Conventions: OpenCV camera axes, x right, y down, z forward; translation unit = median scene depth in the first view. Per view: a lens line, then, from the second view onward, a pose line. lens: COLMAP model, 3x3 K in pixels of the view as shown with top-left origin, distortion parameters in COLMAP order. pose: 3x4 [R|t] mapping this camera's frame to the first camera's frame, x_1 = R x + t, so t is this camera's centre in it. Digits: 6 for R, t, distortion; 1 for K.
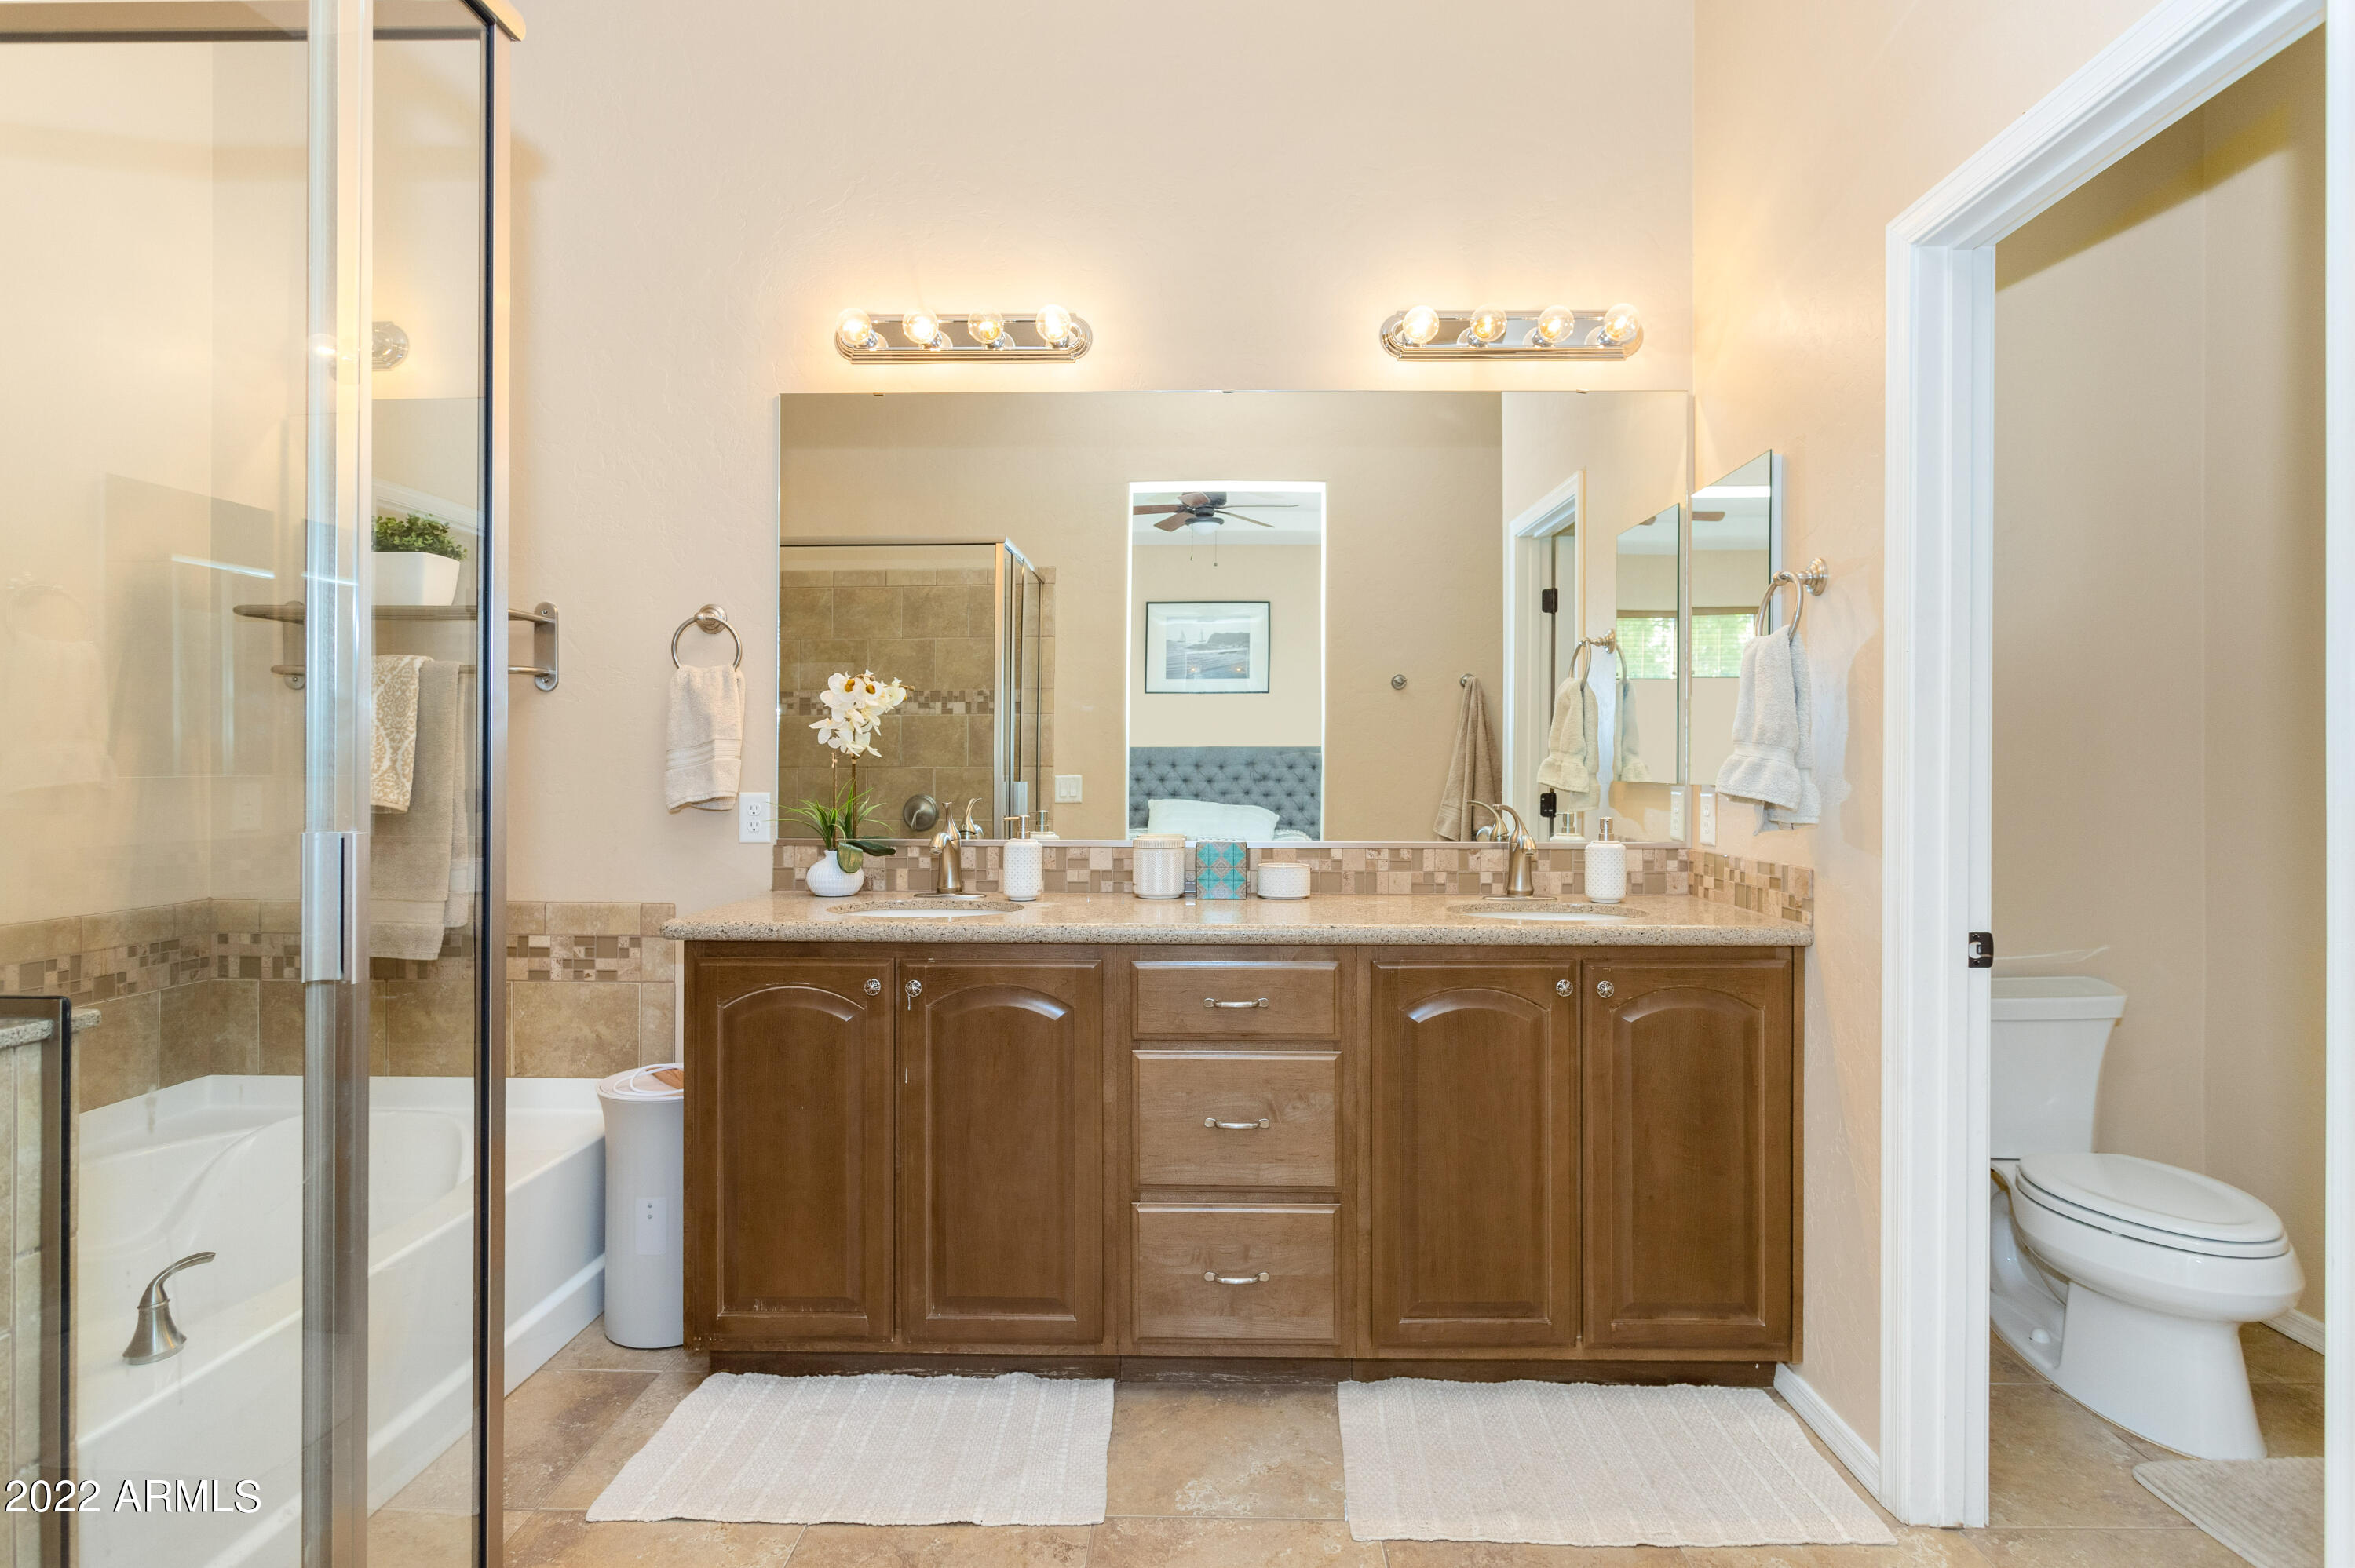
lens RADIAL K [[1197.4, 0, 1177.5], [0, 1197.4, 784.0], [0, 0, 1]] dist [-0.001929, 0.000434]
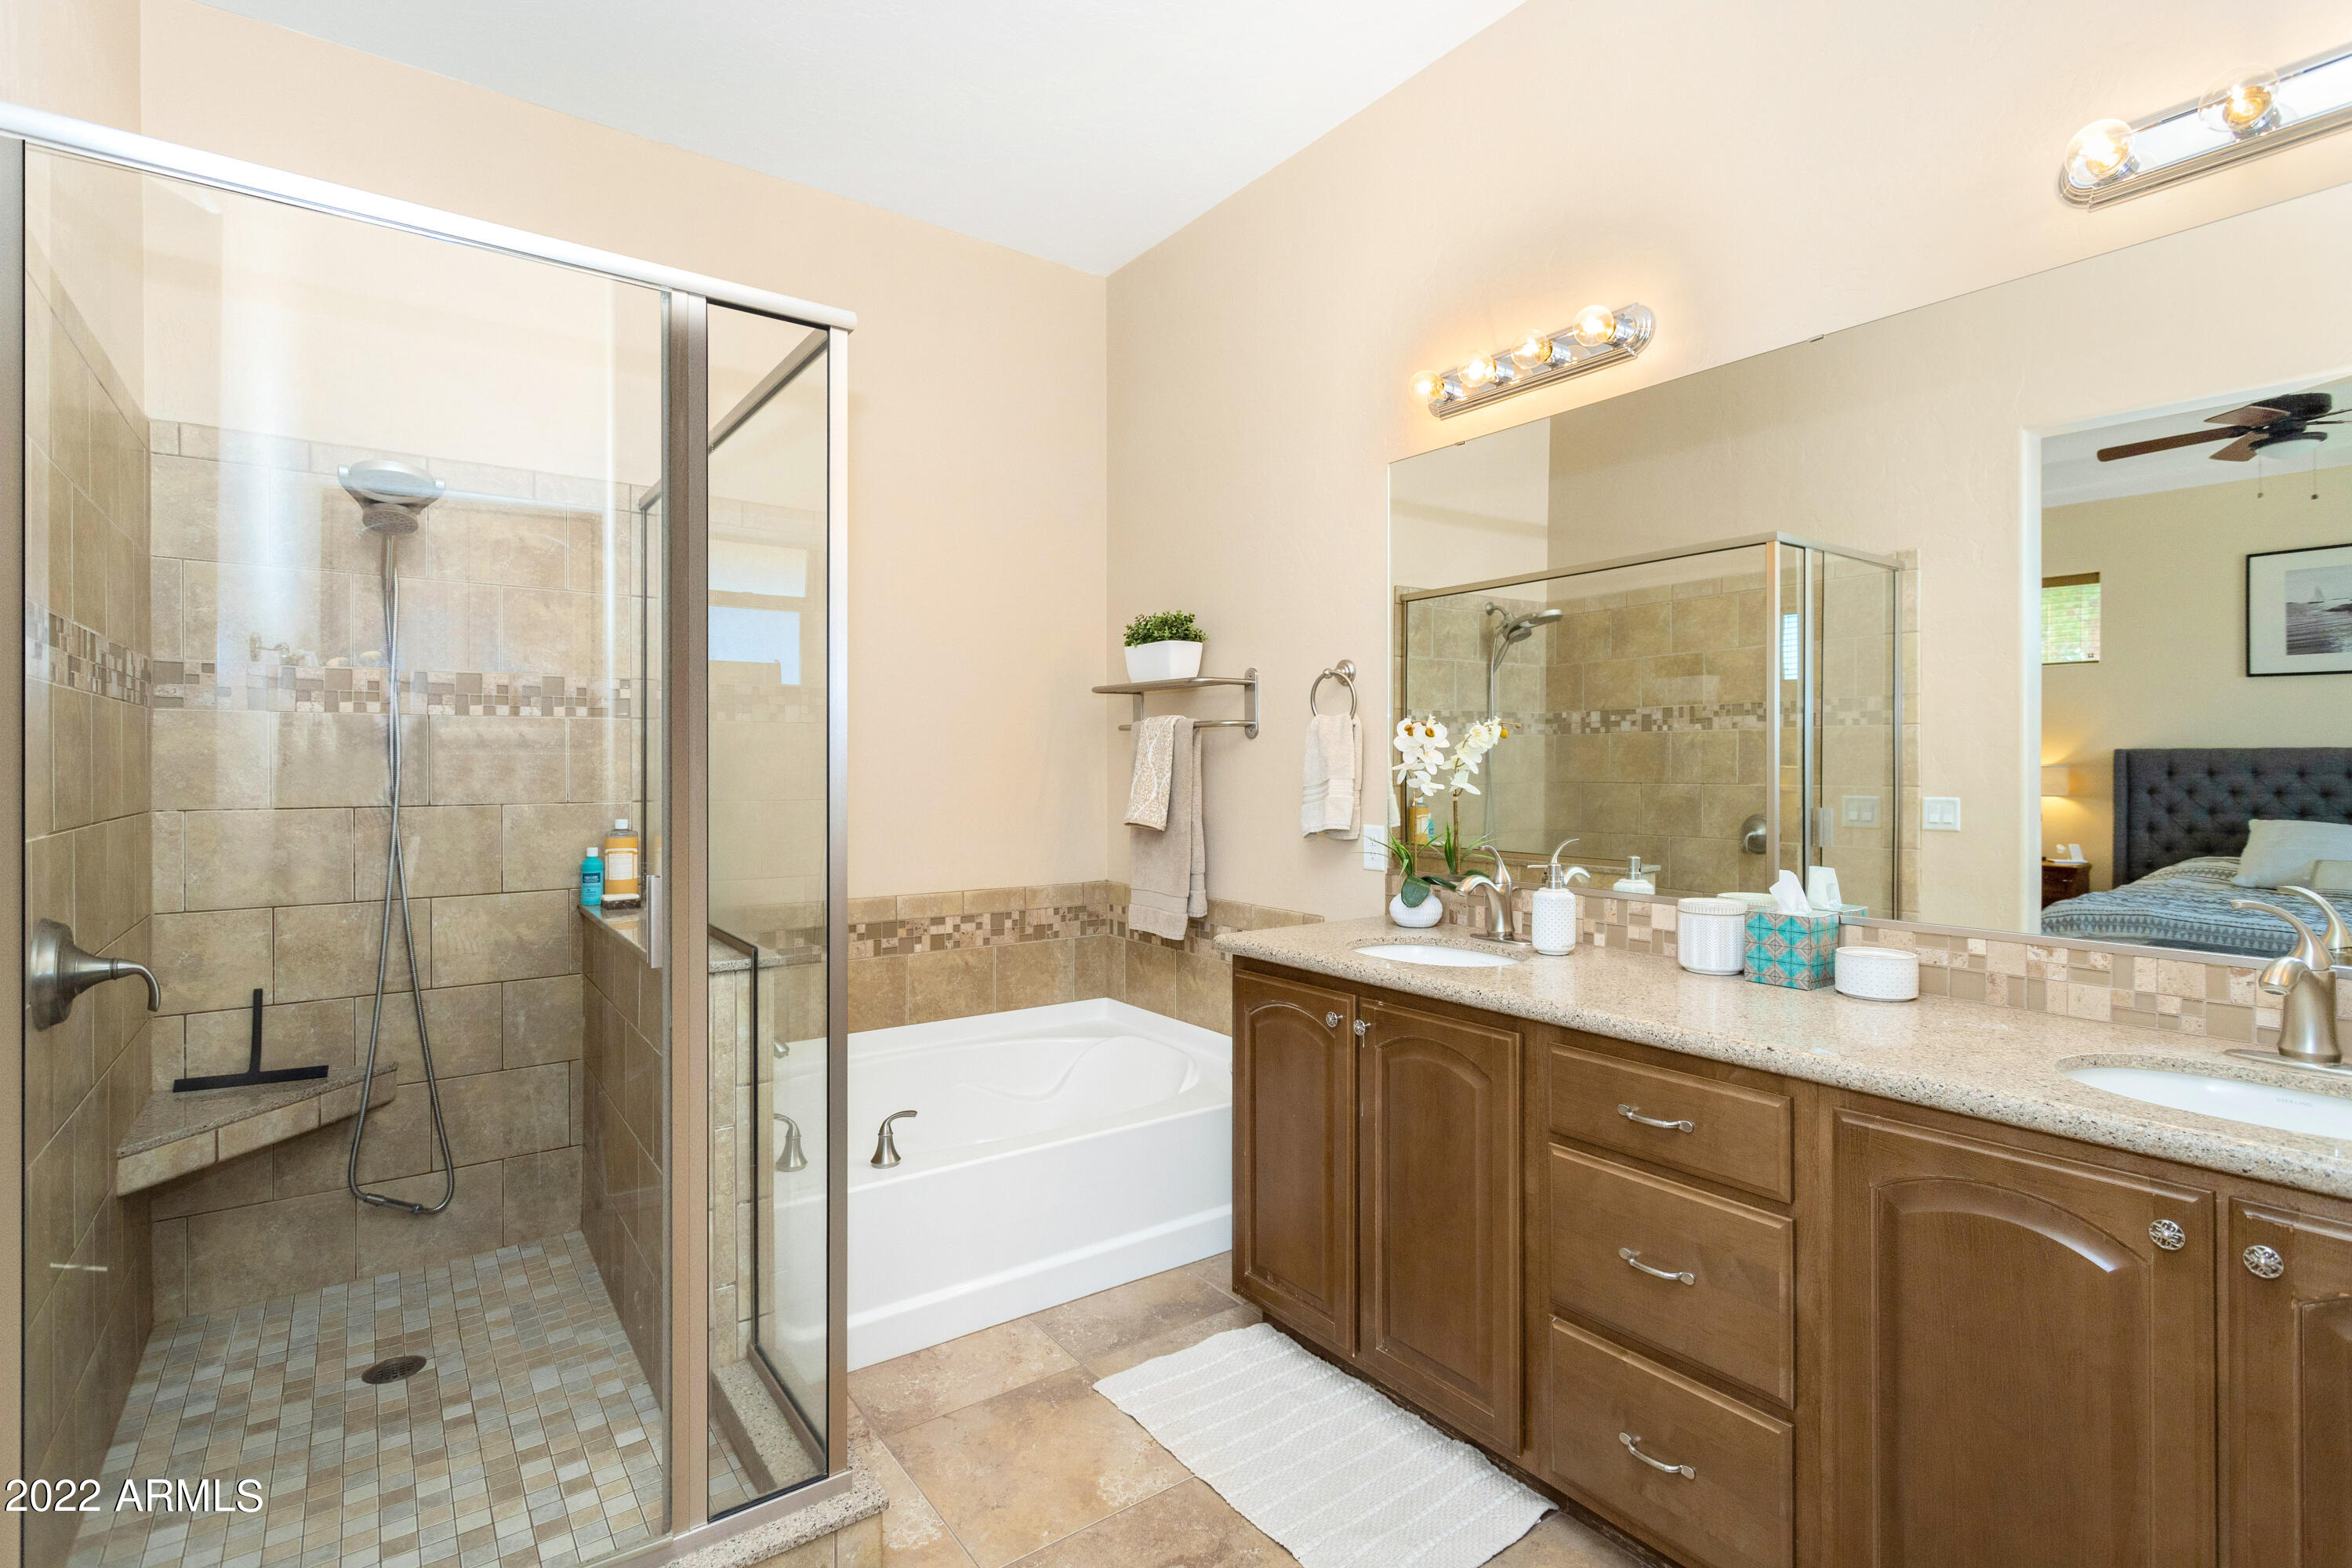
lens RADIAL K [[1114.1, 0, 1177.5], [0, 1114.1, 772.7], [0, 0, 1]] dist [0.000314, 0.000813]
pose [[0.604588, 0.003505, -0.796531, 0.378922], [-0.003731, 0.999992, 0.001568, -0.044043], [0.796530, 0.002024, 0.604596, 0.232994]]
